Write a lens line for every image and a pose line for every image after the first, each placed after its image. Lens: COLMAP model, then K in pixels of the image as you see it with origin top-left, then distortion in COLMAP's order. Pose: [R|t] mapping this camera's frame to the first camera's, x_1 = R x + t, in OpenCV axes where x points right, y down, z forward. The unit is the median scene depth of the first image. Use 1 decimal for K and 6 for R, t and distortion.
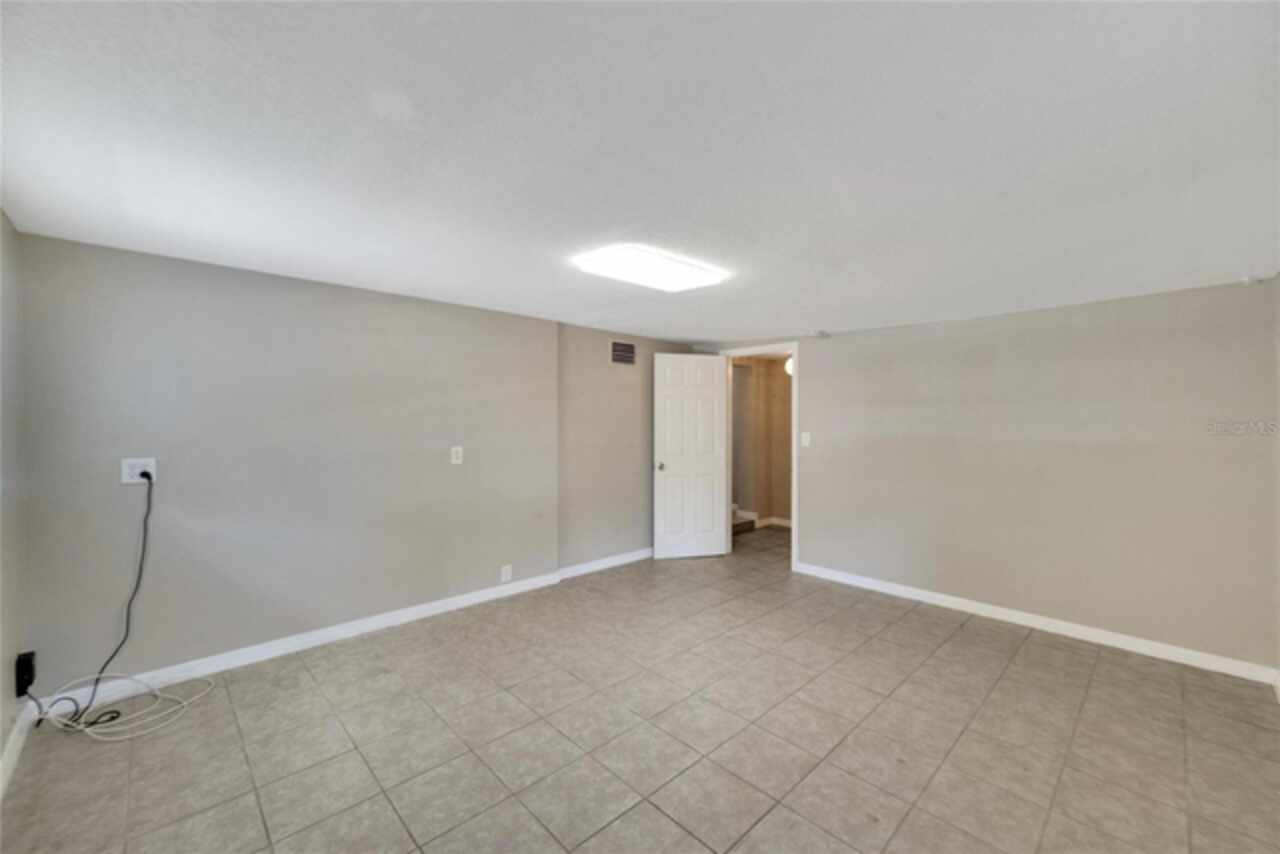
lens RADIAL K [[503.6, 0, 636.6], [0, 503.6, 425.3], [0, 0, 1]] dist [-0.001755, -0.000150]
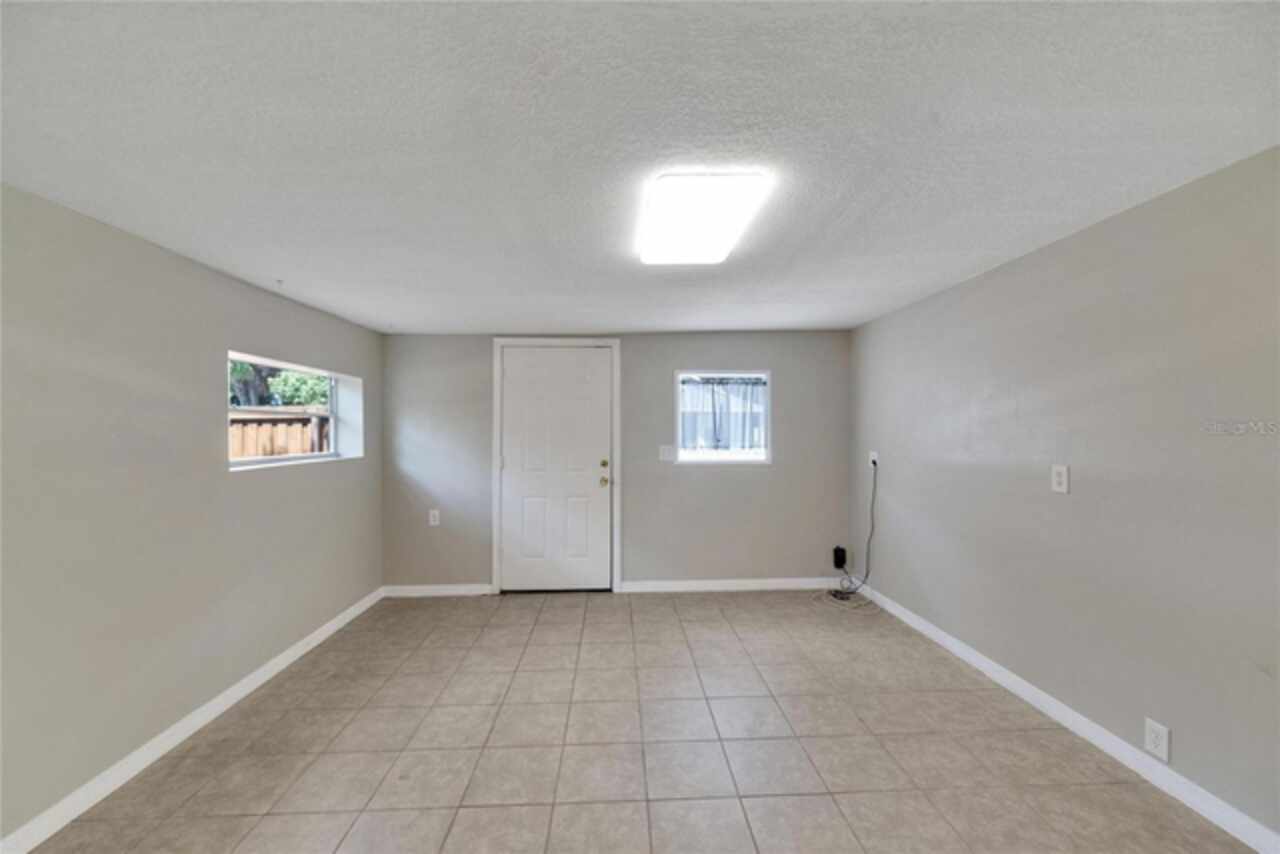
lens RADIAL K [[503.6, 0, 636.6], [0, 503.6, 425.3], [0, 0, 1]] dist [-0.001755, -0.000150]
pose [[-0.657675, -0.009371, -0.753243, 0.717227], [-0.002340, 0.999943, -0.010397, 0.001481], [0.753298, -0.005075, -0.657660, 1.559094]]
